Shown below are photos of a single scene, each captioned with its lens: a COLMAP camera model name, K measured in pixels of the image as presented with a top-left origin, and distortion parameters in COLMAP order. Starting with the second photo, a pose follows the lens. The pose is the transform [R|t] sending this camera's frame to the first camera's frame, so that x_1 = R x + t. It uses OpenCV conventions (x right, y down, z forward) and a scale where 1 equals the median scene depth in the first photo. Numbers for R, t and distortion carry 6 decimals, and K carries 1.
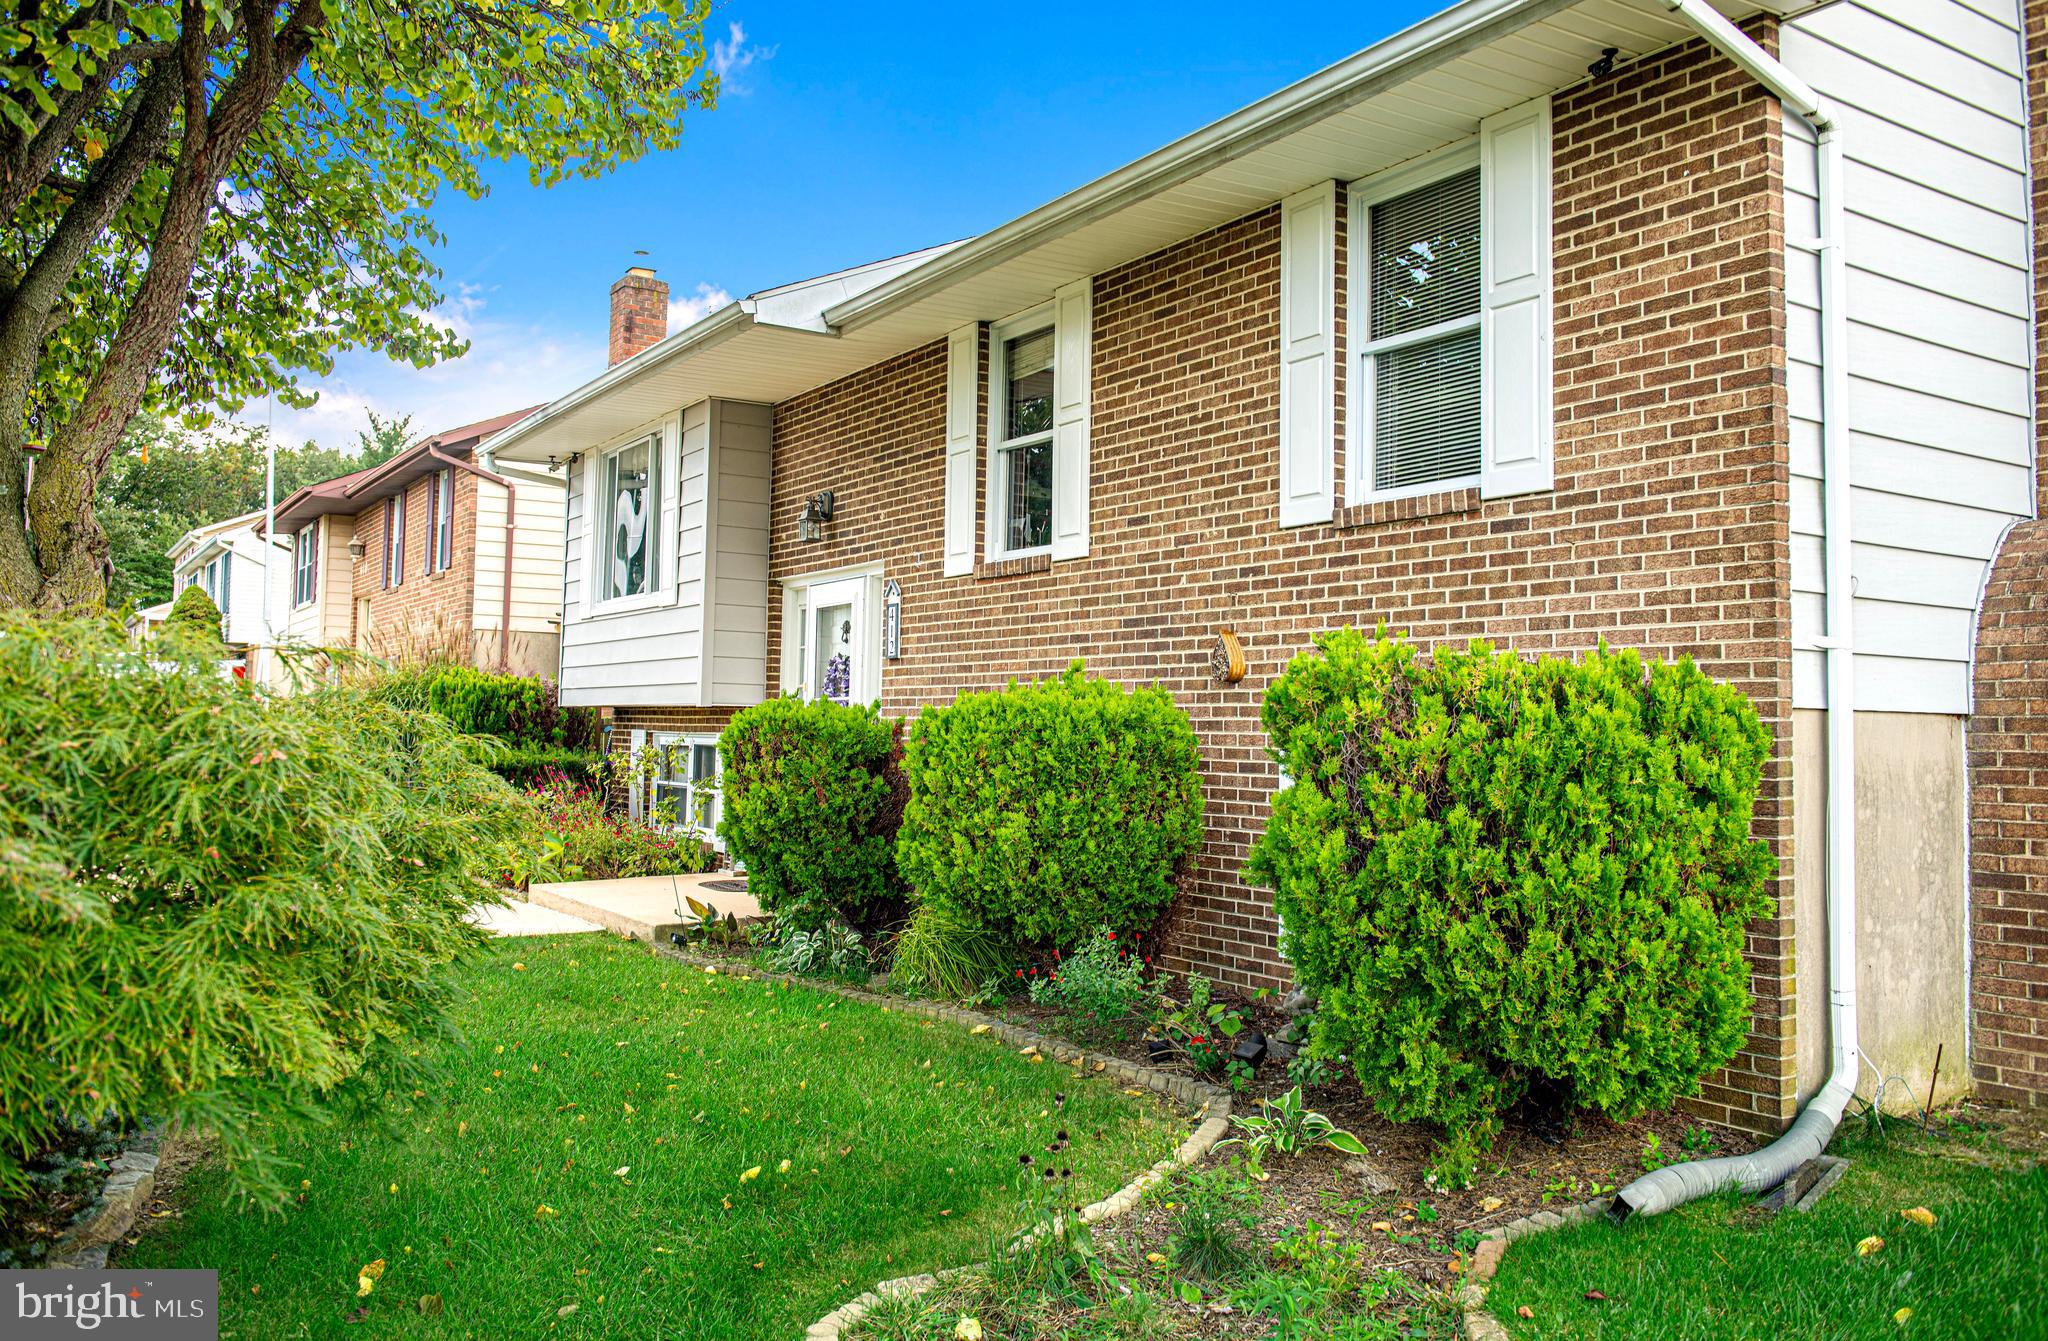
lens RADIAL K [[1570.5, 0, 1021.1], [0, 1570.5, 663.1], [0, 0, 1]] dist [0.002897, 0.000127]
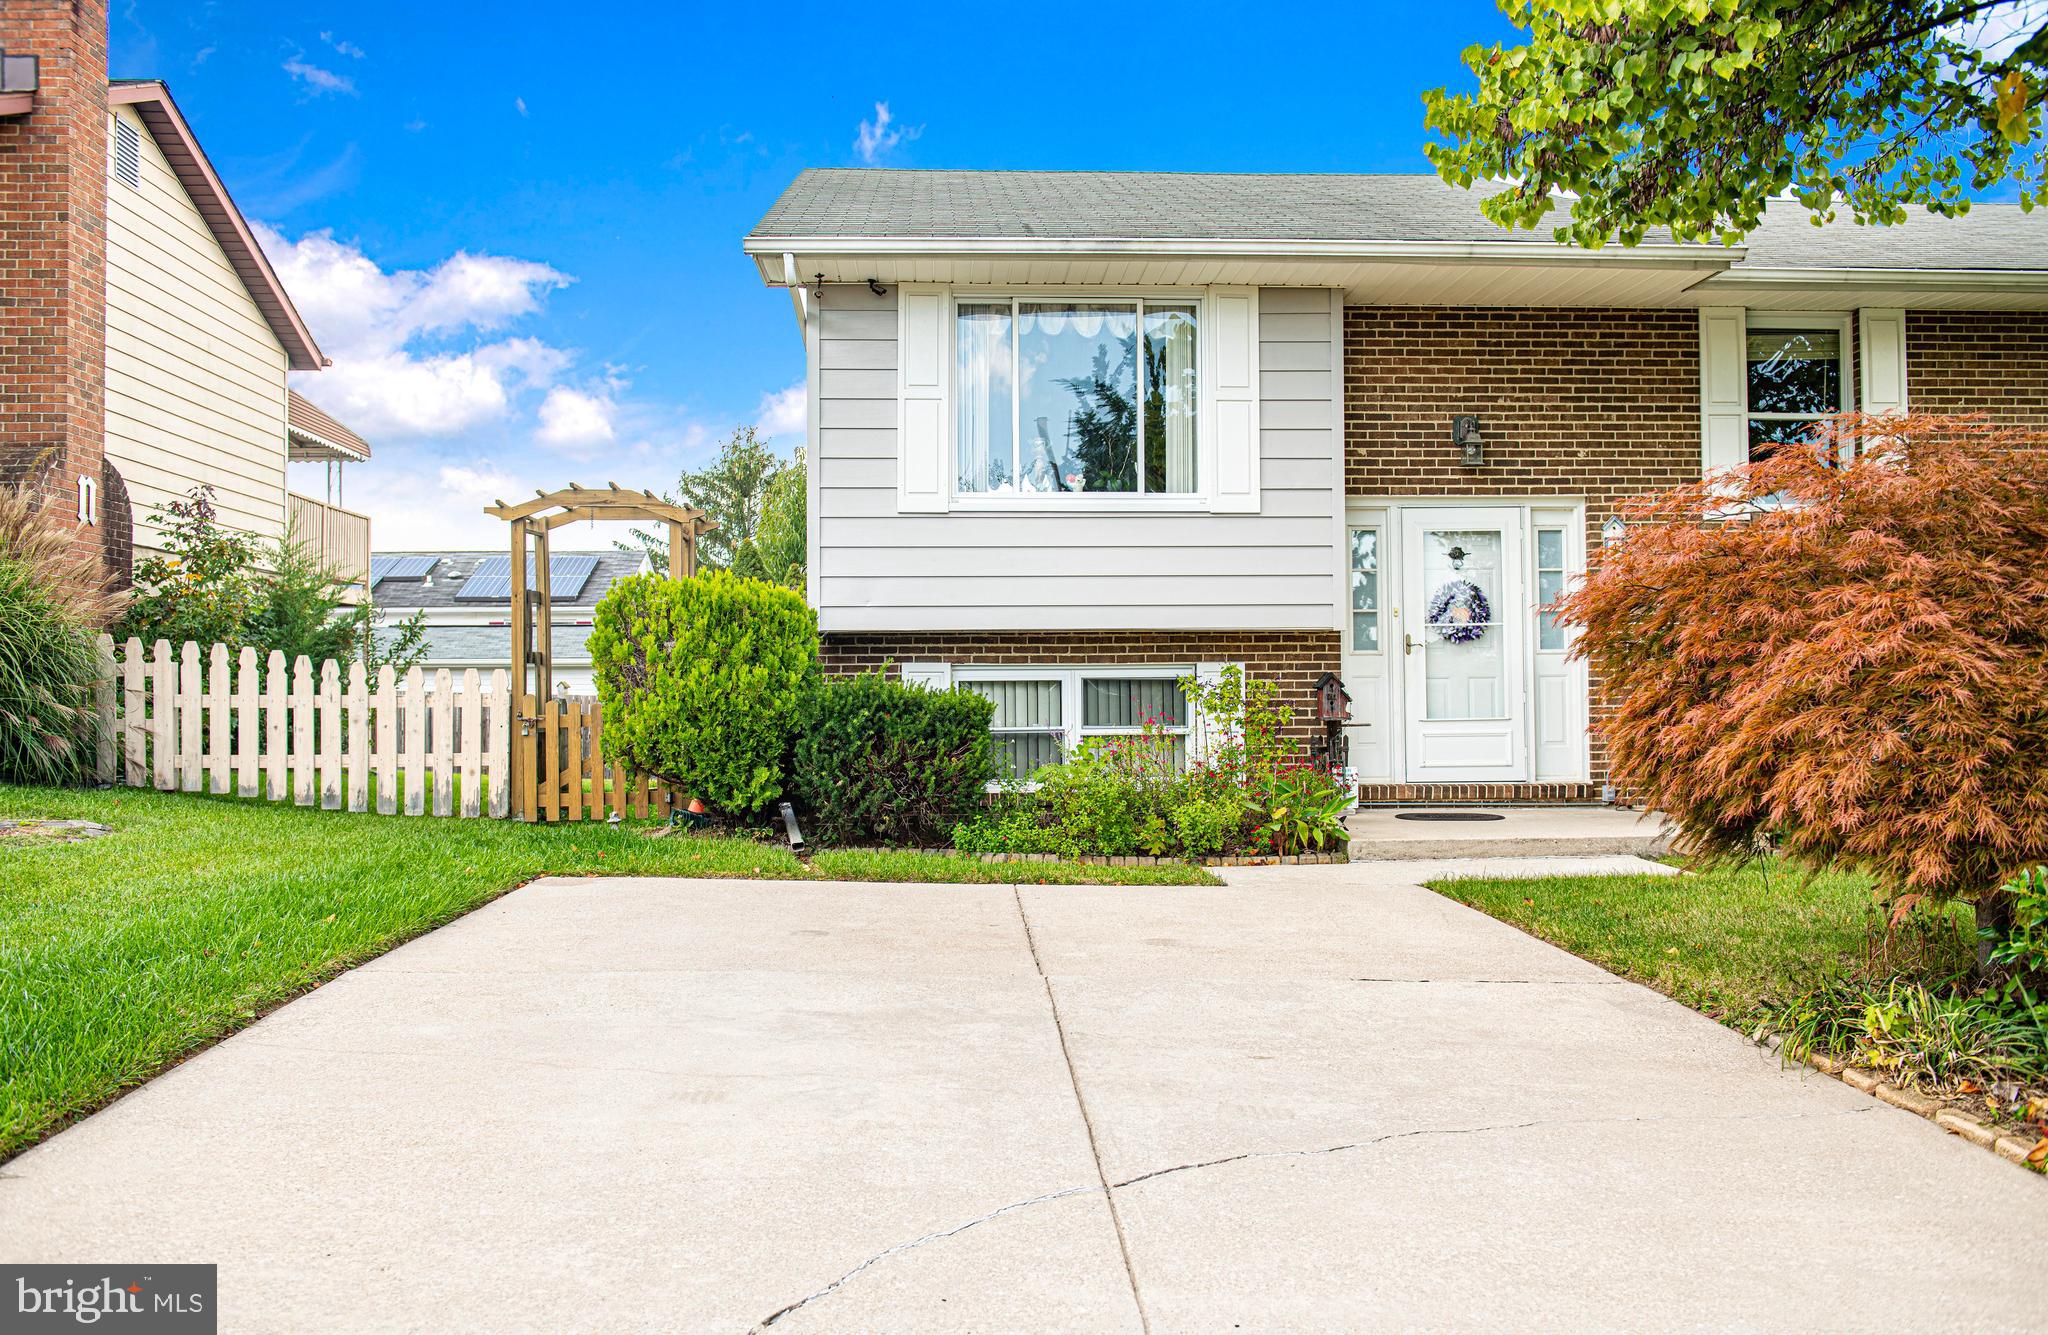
lens RADIAL K [[1630.1, 0, 1025.3], [0, 1630.1, 674.6], [0, 0, 1]] dist [-0.005509, -0.020857]
pose [[0.500572, -0.008168, 0.865656, -1.511042], [-0.021048, 0.999545, 0.021603, 0.049442], [-0.865439, -0.029034, 0.500172, 0.939771]]
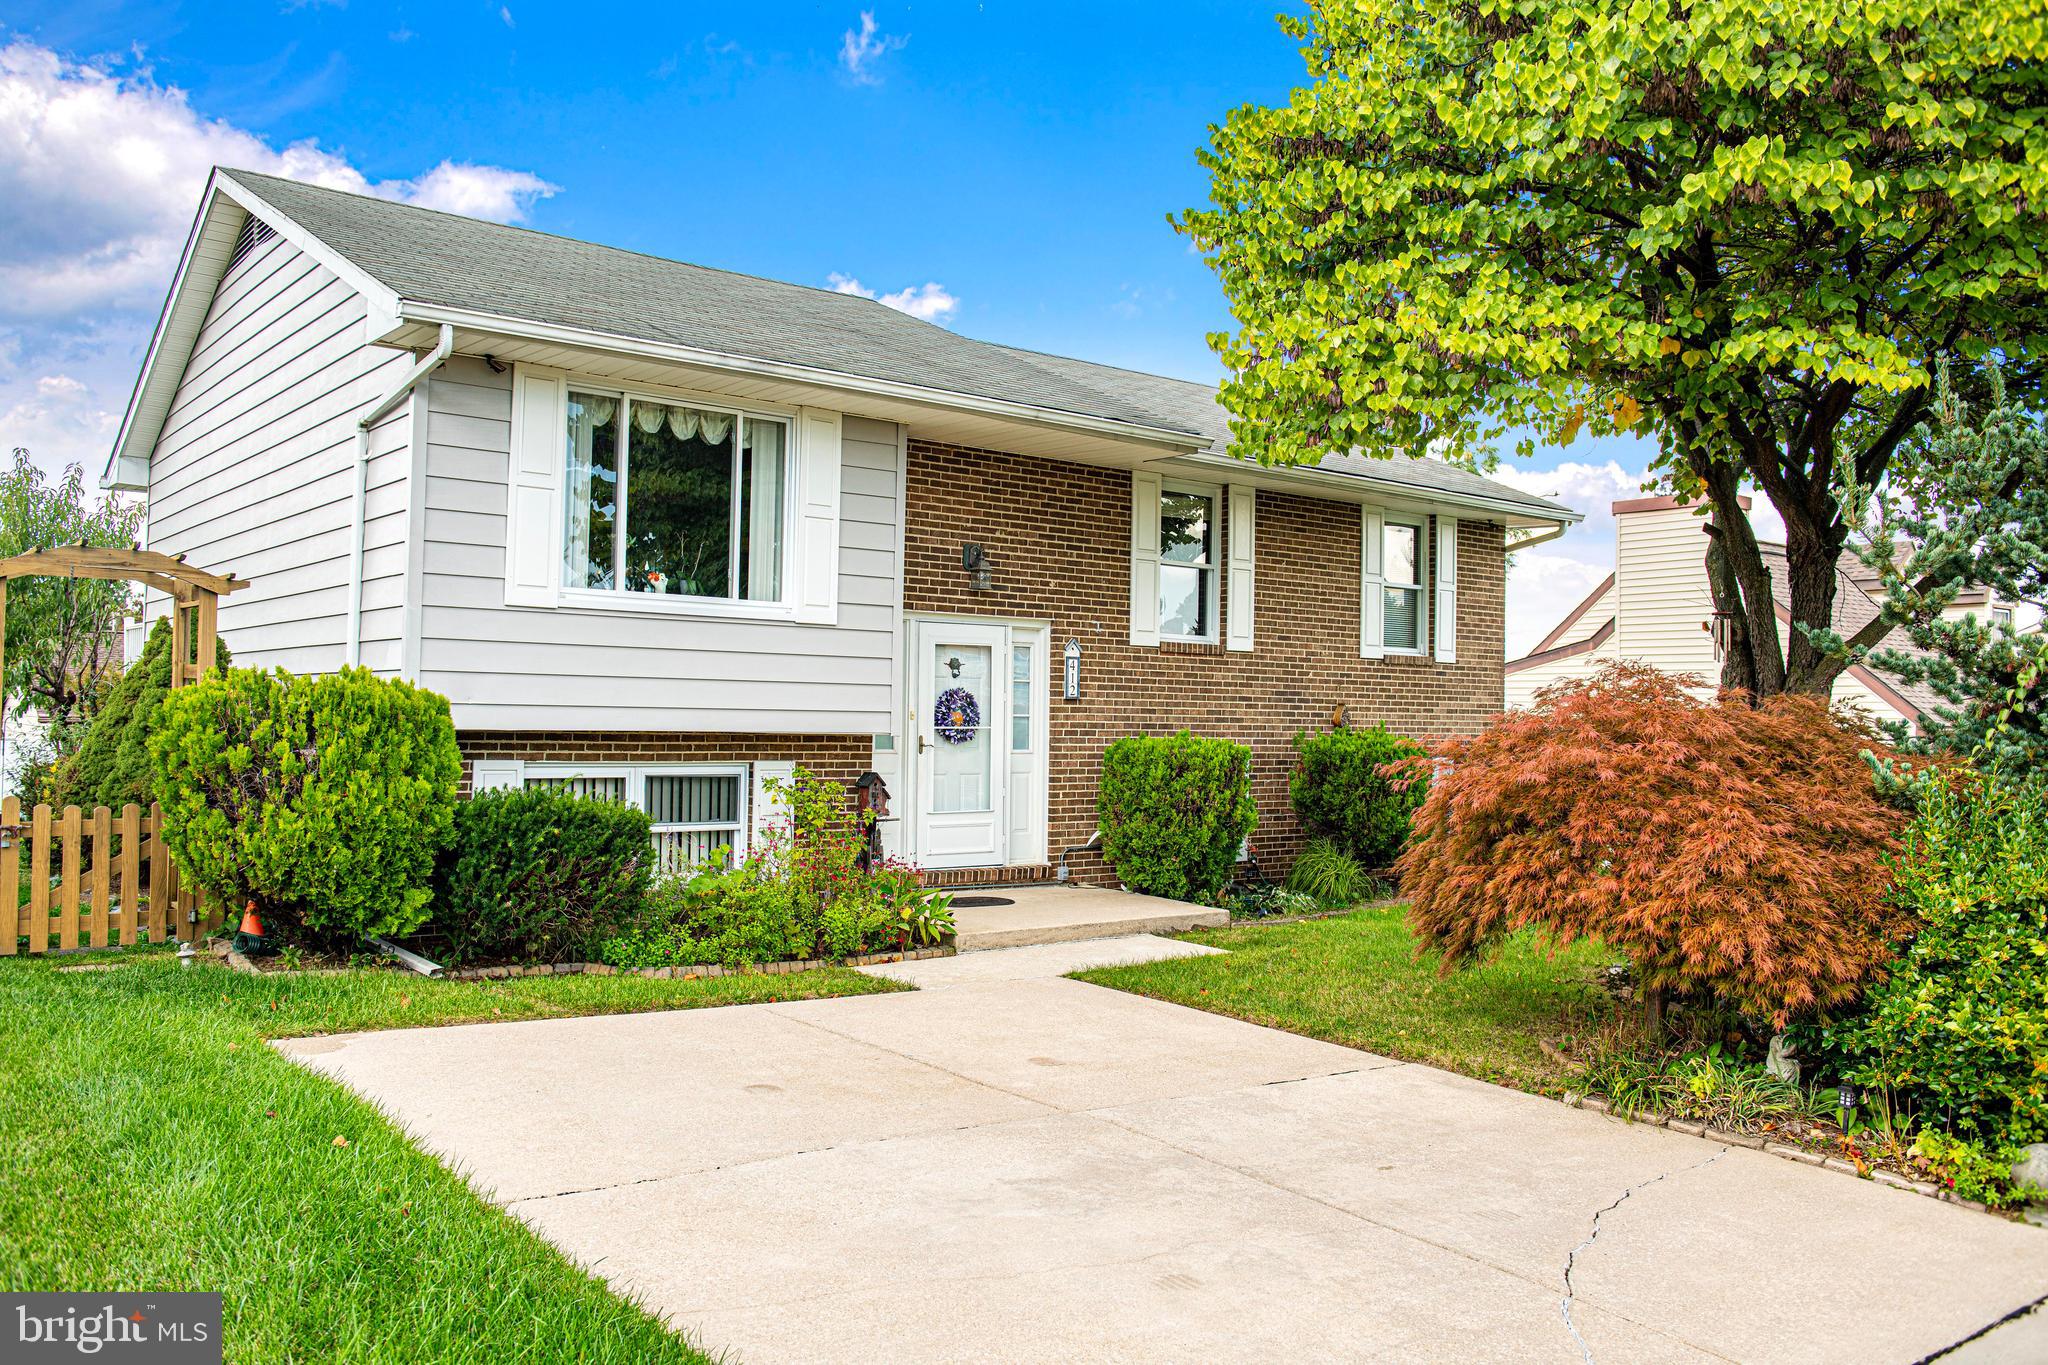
lens RADIAL K [[1621.2, 0, 1031.8], [0, 1621.2, 681.4], [0, 0, 1]] dist [-0.011608, -0.000097]
pose [[-0.093091, 0.003694, 0.995651, -1.677483], [-0.062135, 0.998022, -0.009512, -0.003370], [-0.993717, -0.062750, -0.092677, 1.380792]]
